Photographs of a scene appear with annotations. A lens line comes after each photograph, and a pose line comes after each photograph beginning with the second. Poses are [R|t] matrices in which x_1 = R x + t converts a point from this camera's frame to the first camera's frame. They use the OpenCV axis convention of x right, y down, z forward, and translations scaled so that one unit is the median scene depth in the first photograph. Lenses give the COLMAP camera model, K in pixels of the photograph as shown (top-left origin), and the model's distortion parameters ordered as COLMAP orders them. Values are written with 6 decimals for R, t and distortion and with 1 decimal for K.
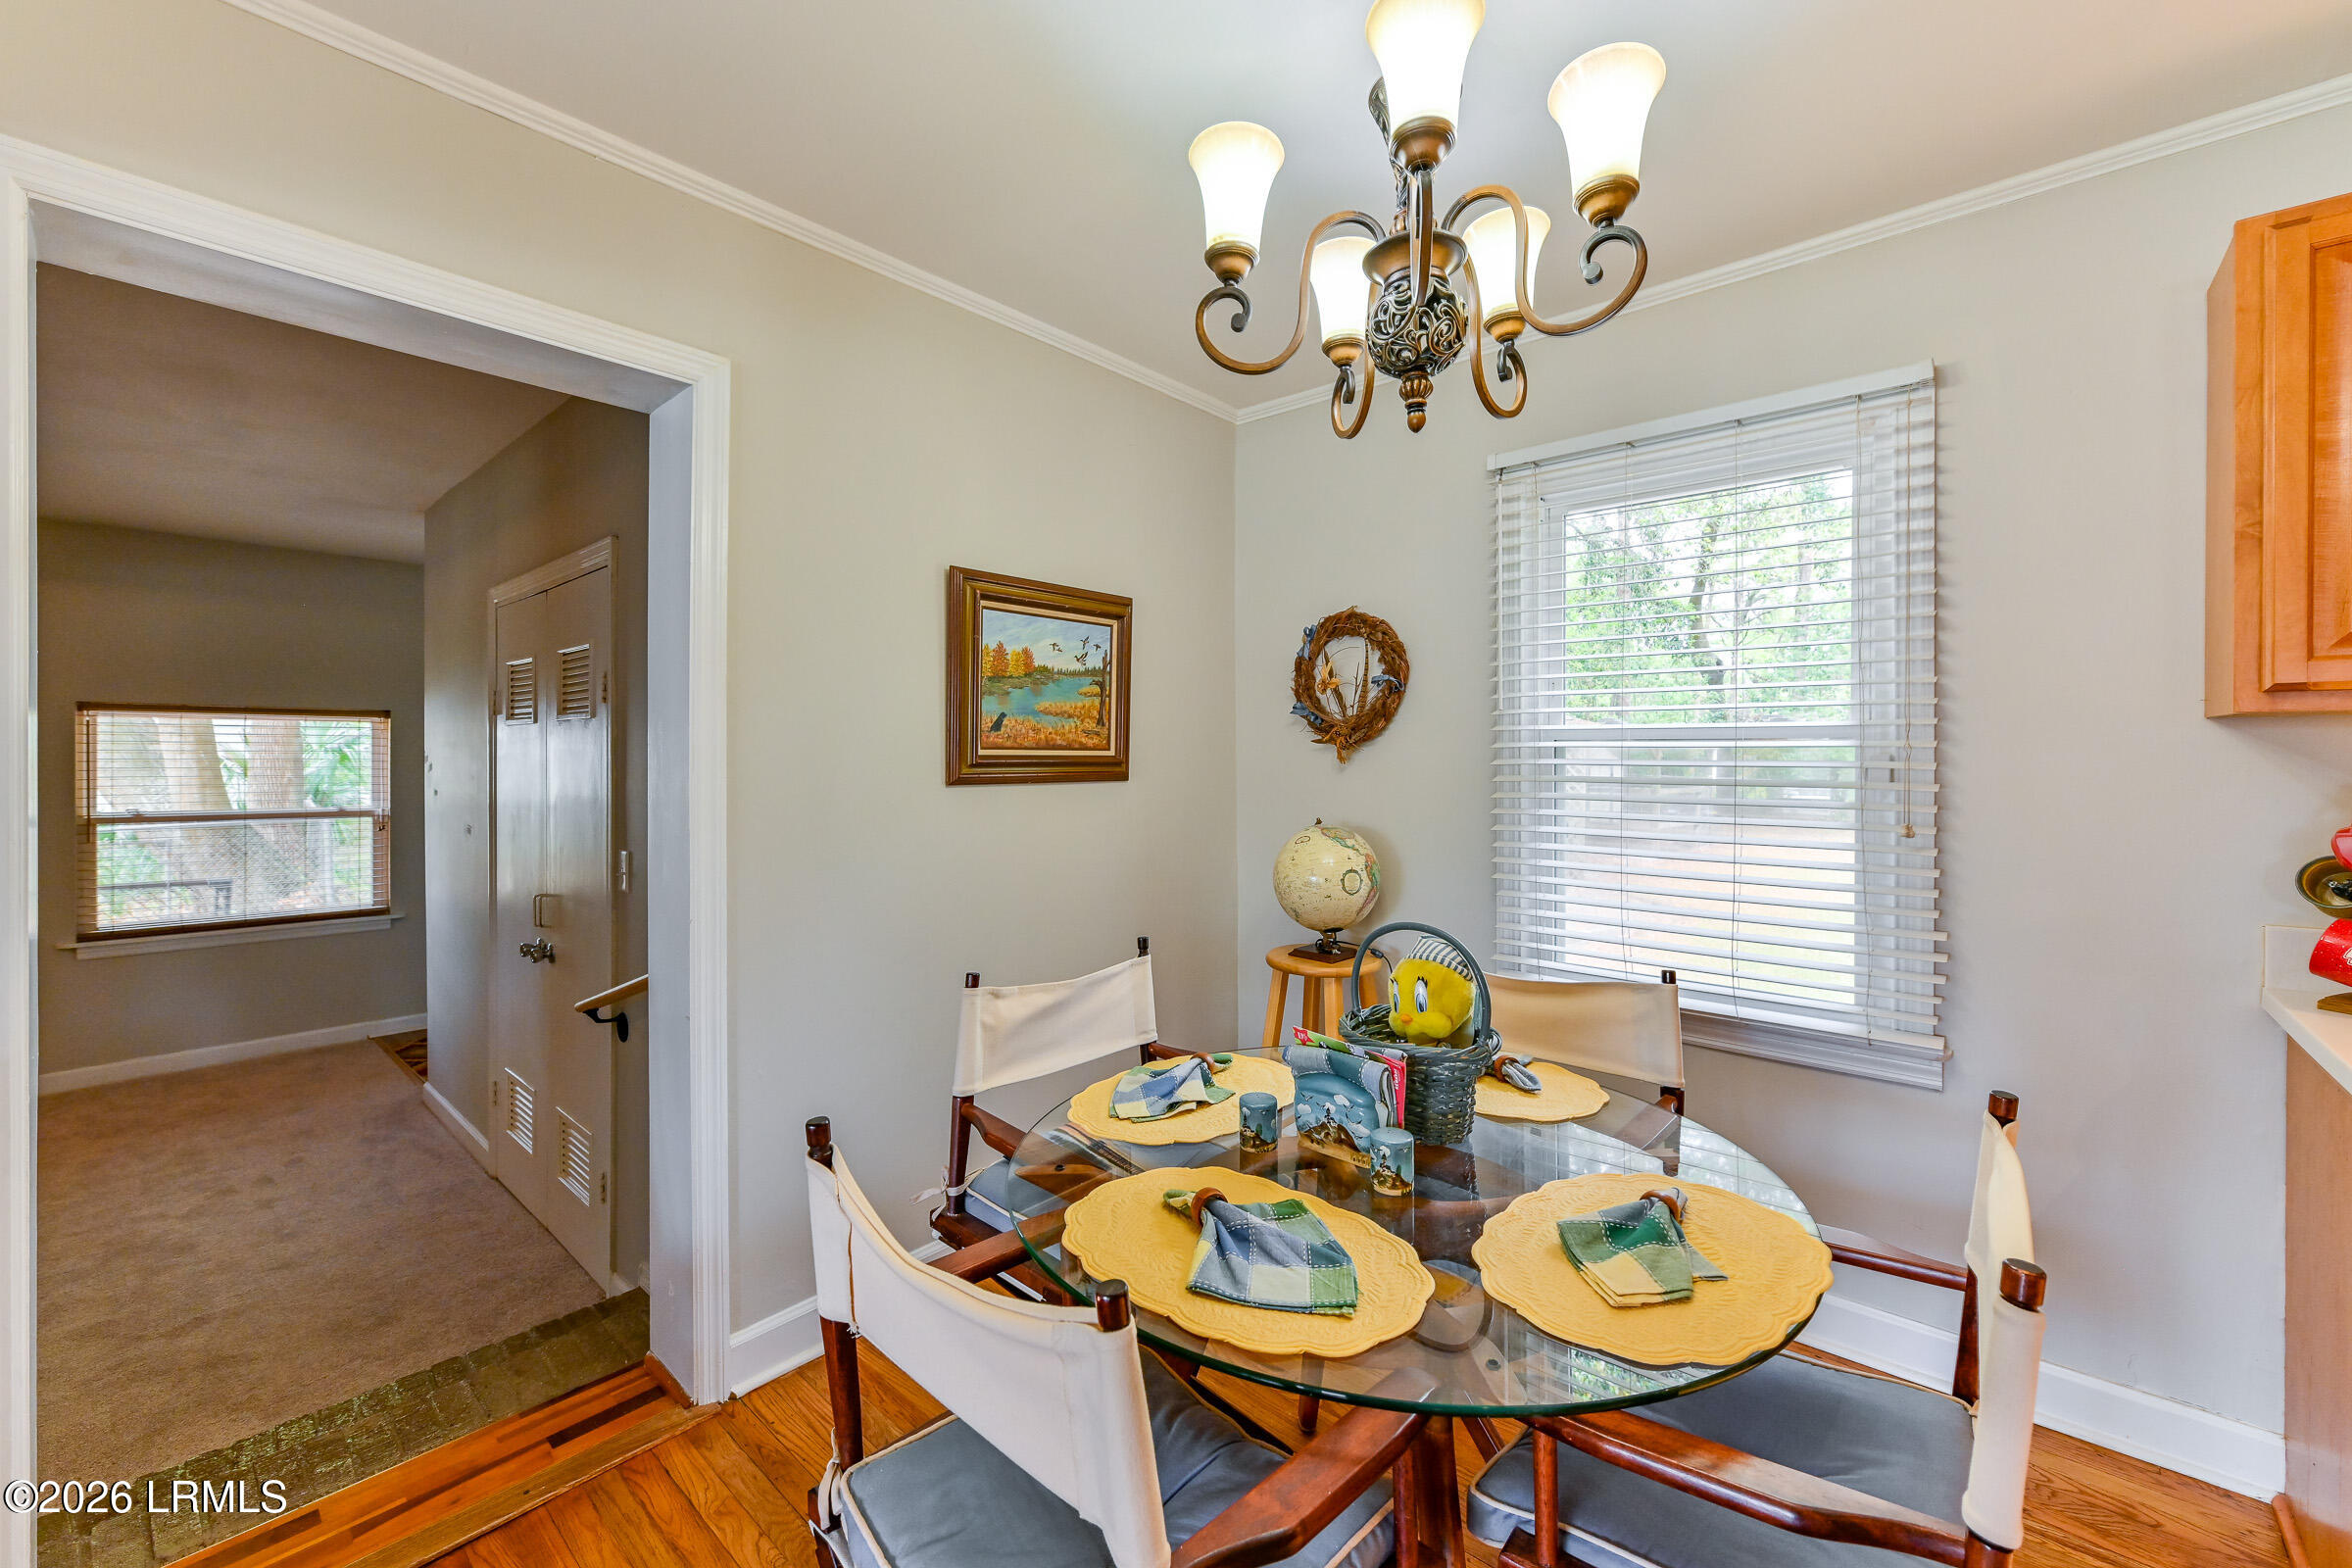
lens RADIAL K [[948.7, 0, 1165.4], [0, 948.7, 761.8], [0, 0, 1]] dist [-0.000741, -0.000310]
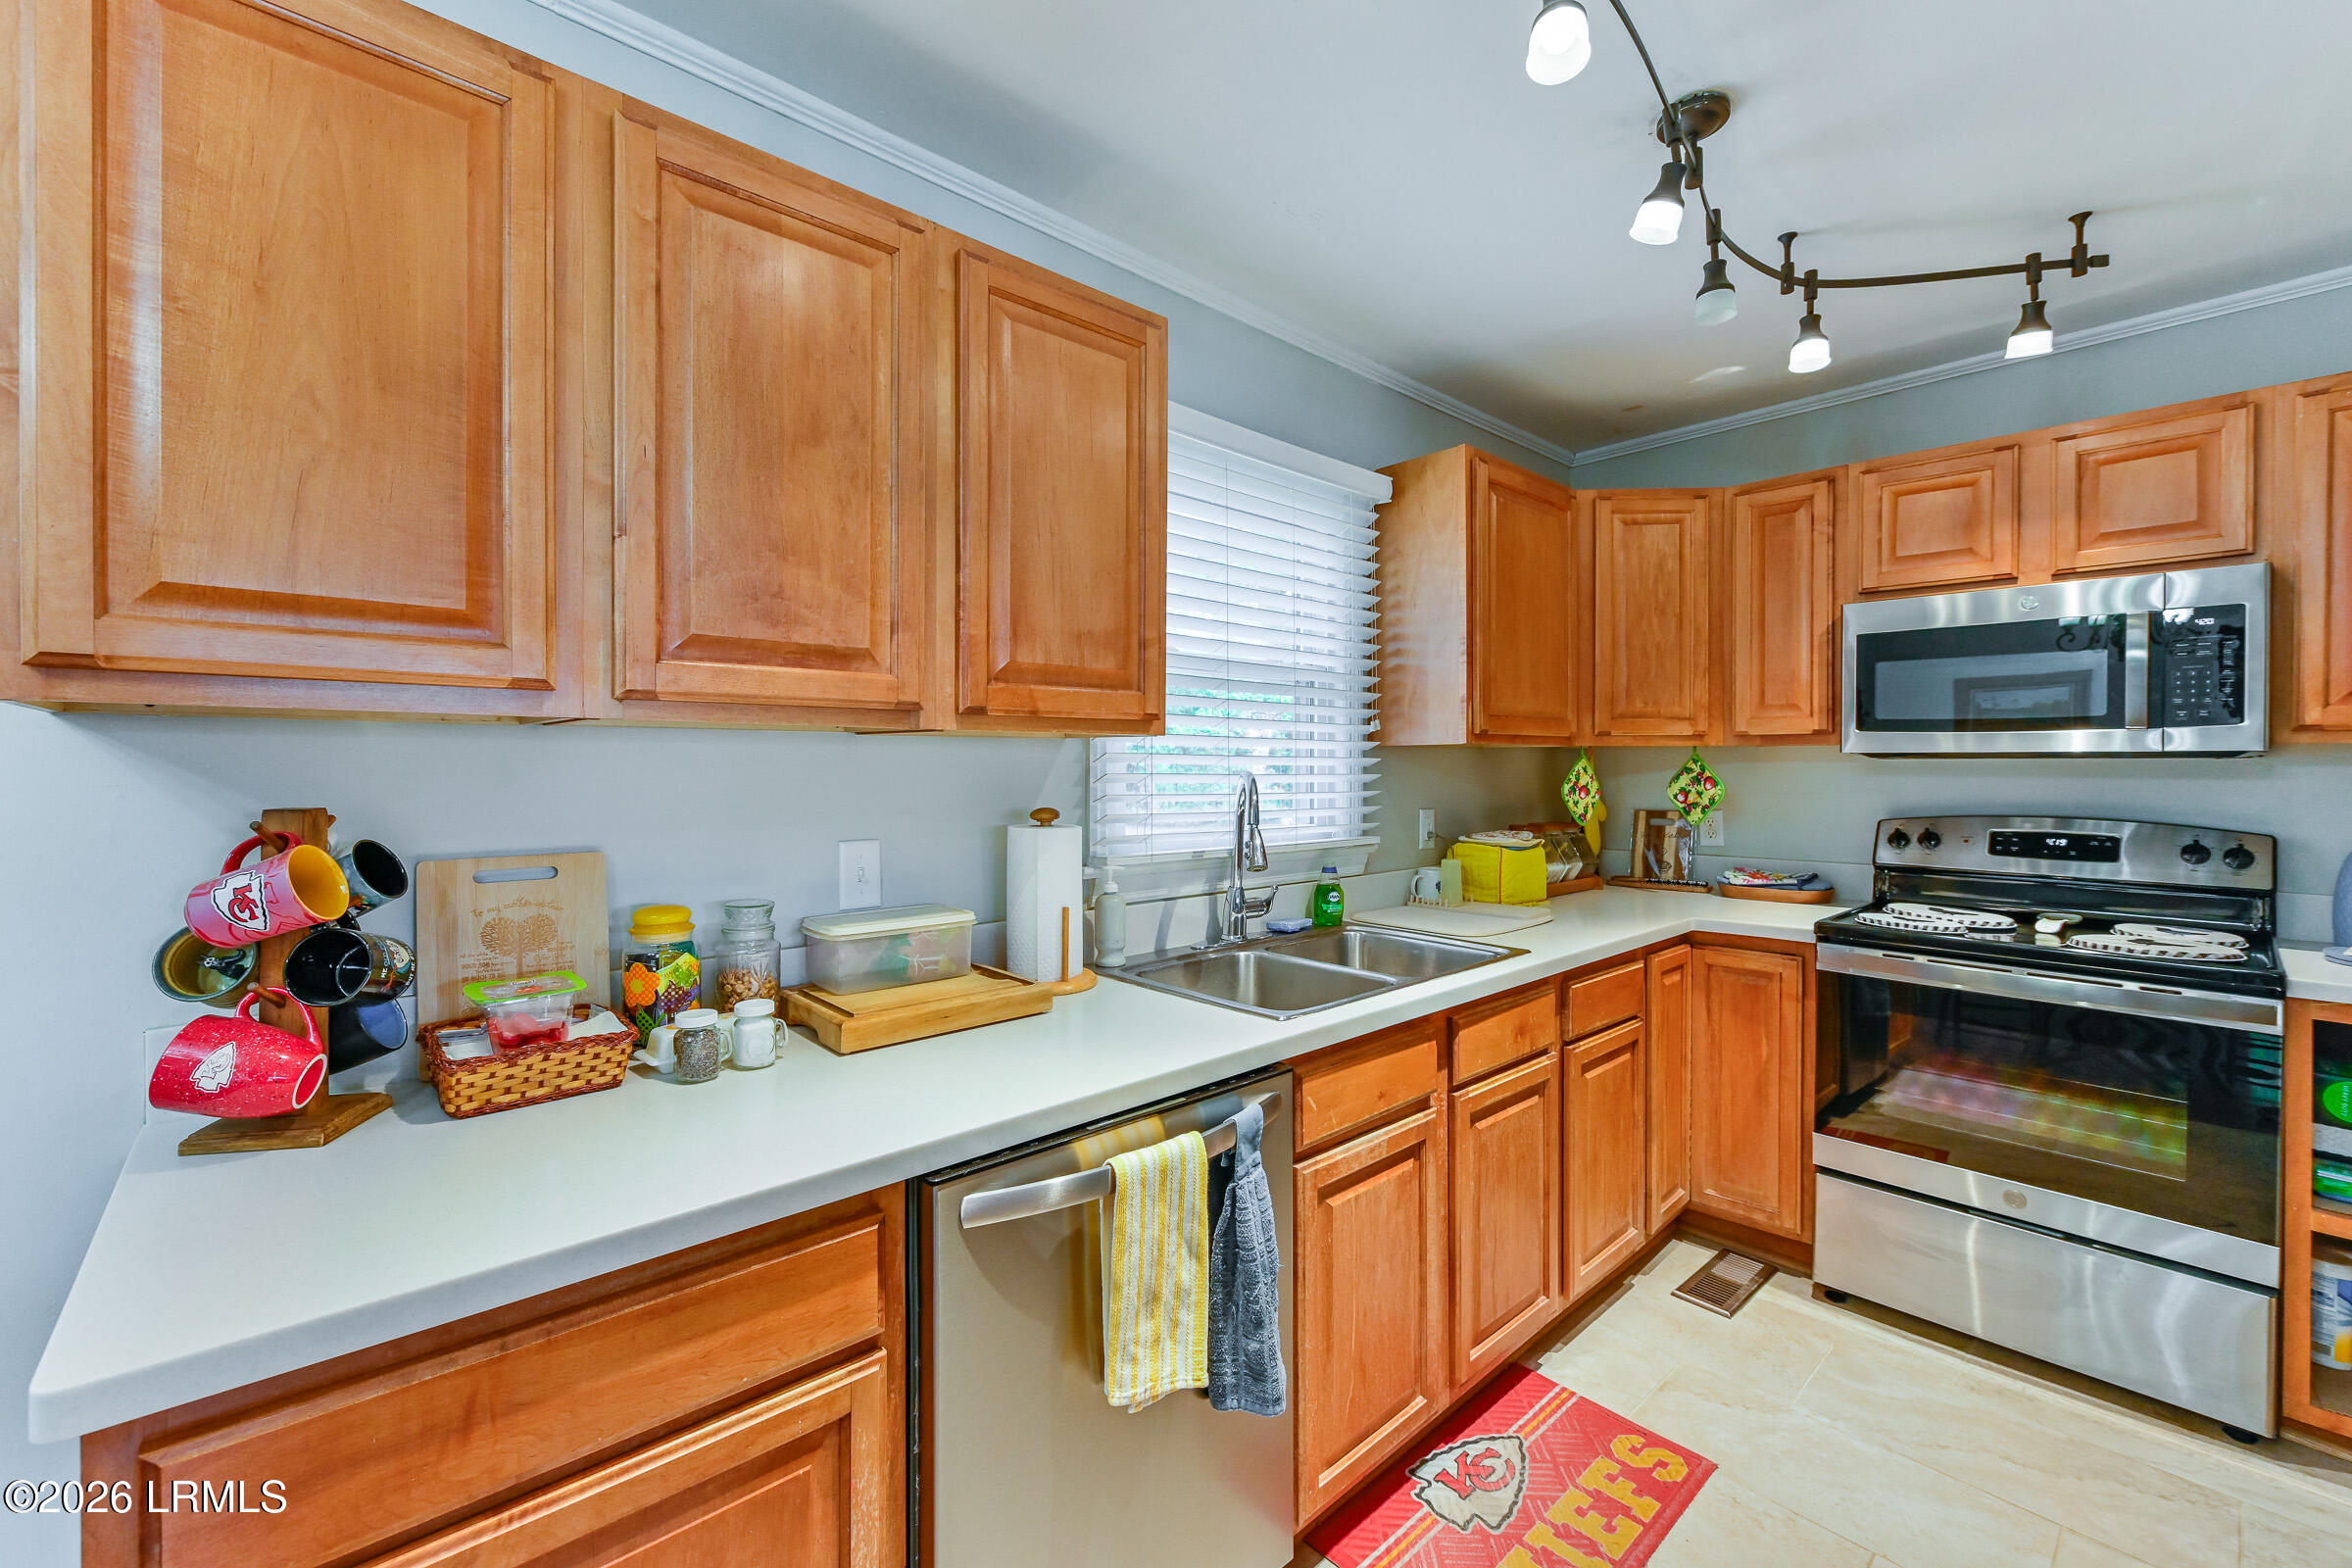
lens RADIAL K [[949.2, 0, 1172.4], [0, 949.2, 770.3], [0, 0, 1]] dist [-0.002586, -0.000183]
pose [[0.105635, -0.002308, 0.994402, 0.382080], [0.010166, 0.999948, 0.001241, -0.001852], [-0.994353, 0.009978, 0.105653, 0.142486]]
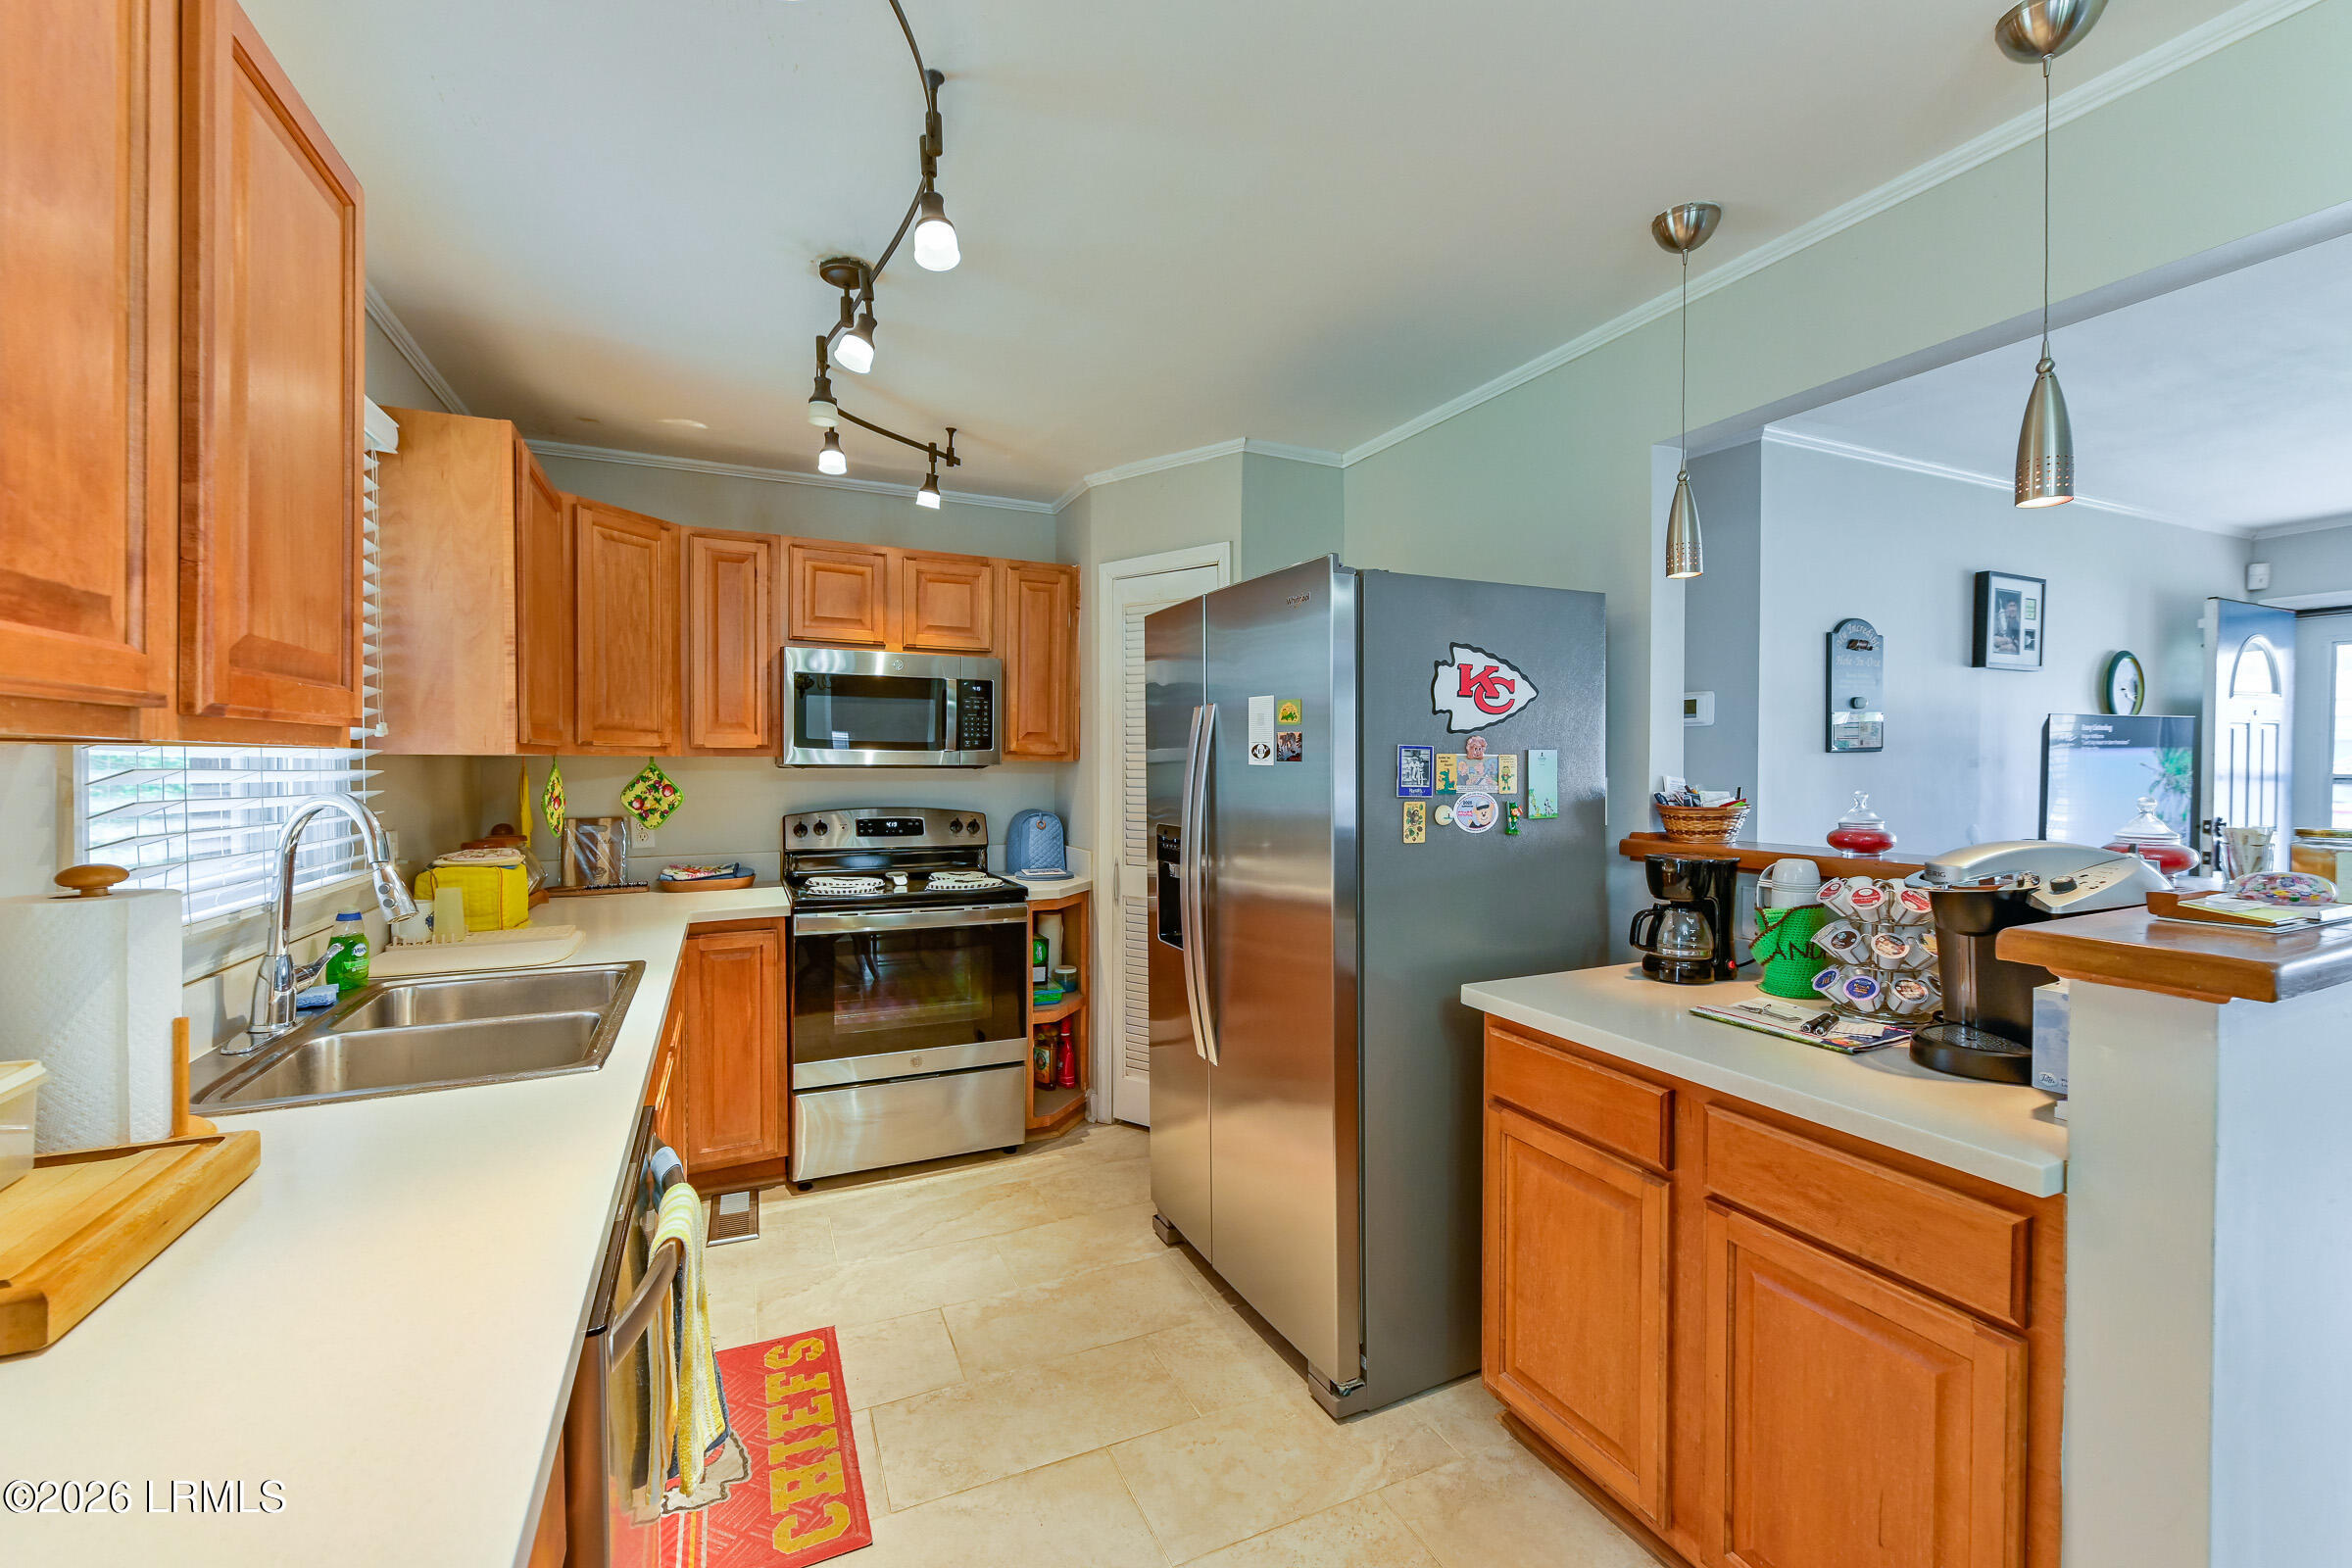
lens RADIAL K [[948.2, 0, 1177.5], [0, 948.2, 776.5], [0, 0, 1]] dist [-0.000660, -0.000157]
pose [[-0.916943, -0.002610, 0.399009, 0.469576], [0.006220, 0.999764, 0.020835, -0.019254], [-0.398969, 0.021586, -0.916710, 0.514110]]
